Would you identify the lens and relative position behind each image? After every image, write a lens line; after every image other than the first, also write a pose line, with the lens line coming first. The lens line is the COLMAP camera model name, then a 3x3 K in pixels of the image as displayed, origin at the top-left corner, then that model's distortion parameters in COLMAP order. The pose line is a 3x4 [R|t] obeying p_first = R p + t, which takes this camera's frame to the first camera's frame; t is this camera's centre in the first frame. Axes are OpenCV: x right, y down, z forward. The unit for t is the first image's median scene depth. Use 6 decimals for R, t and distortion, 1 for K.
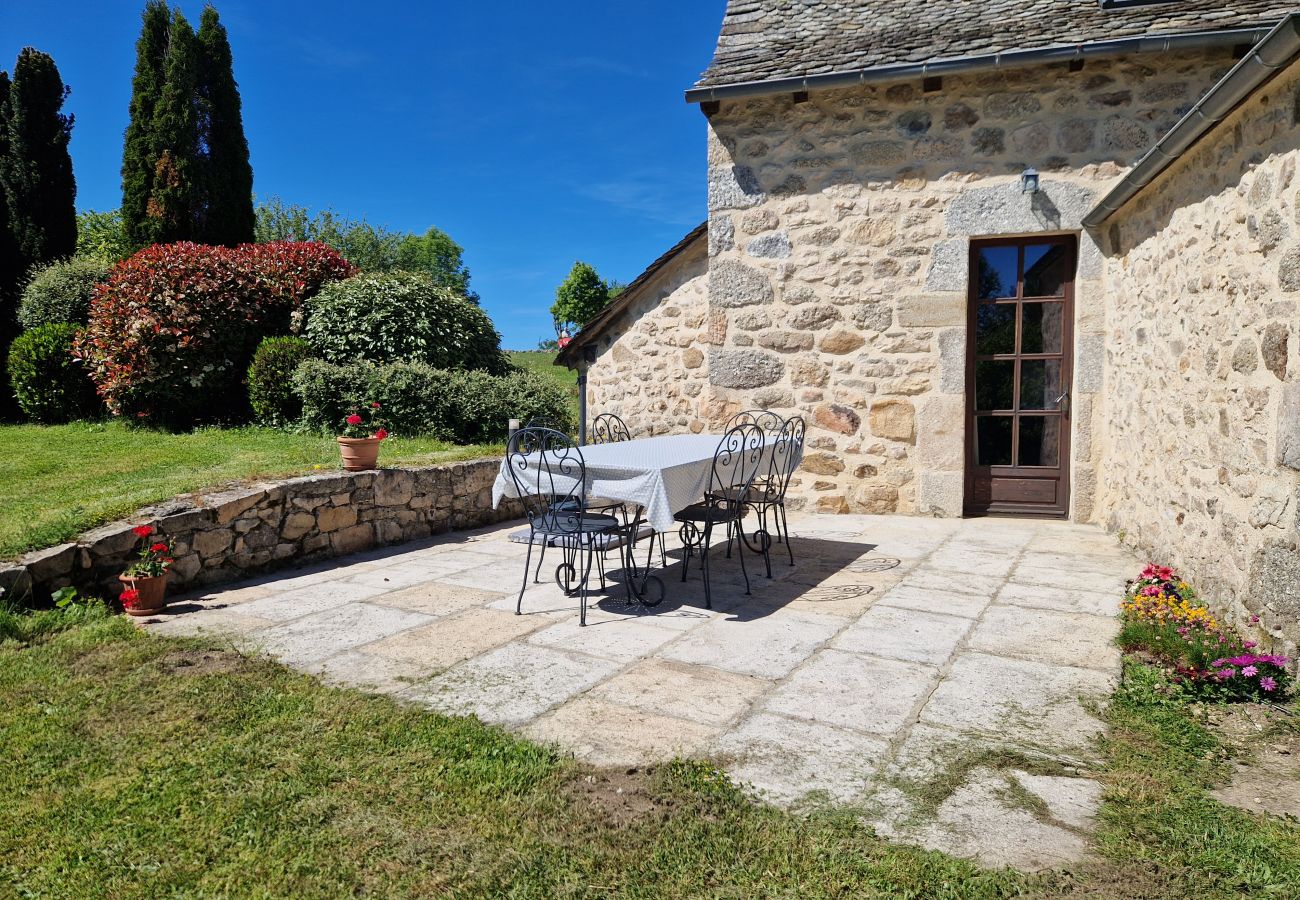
lens RADIAL K [[861.6, 0, 641.8], [0, 861.6, 454.5], [0, 0, 1]] dist [0.085429, -0.093720]
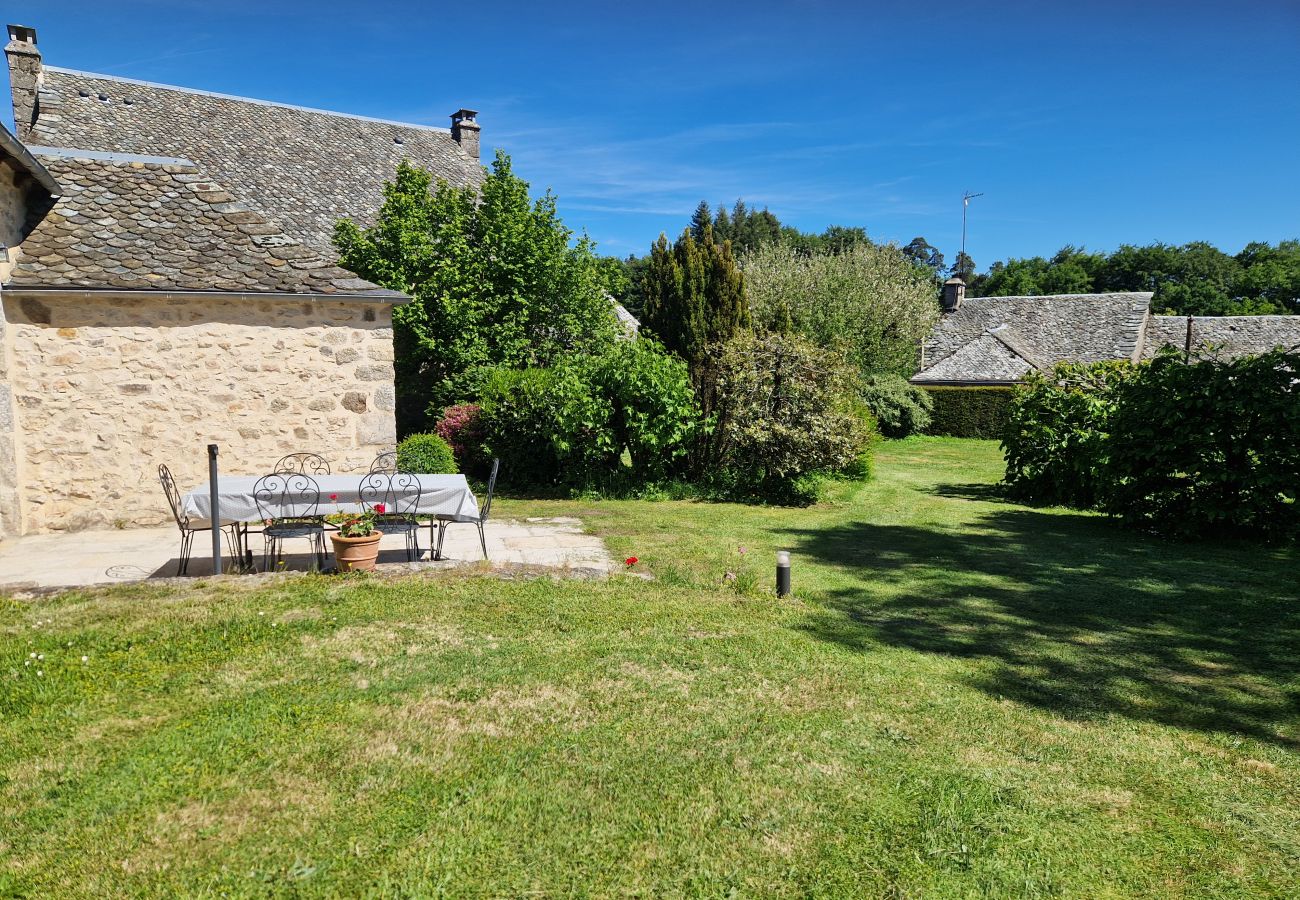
lens RADIAL K [[866.8, 0, 647.4], [0, 866.8, 445.8], [0, 0, 1]] dist [0.074695, -0.068356]
pose [[-0.688161, -0.076131, 0.721553, -0.910825], [0.056131, 0.985913, 0.157558, -0.180893], [-0.723384, 0.148927, -0.674193, 1.103836]]
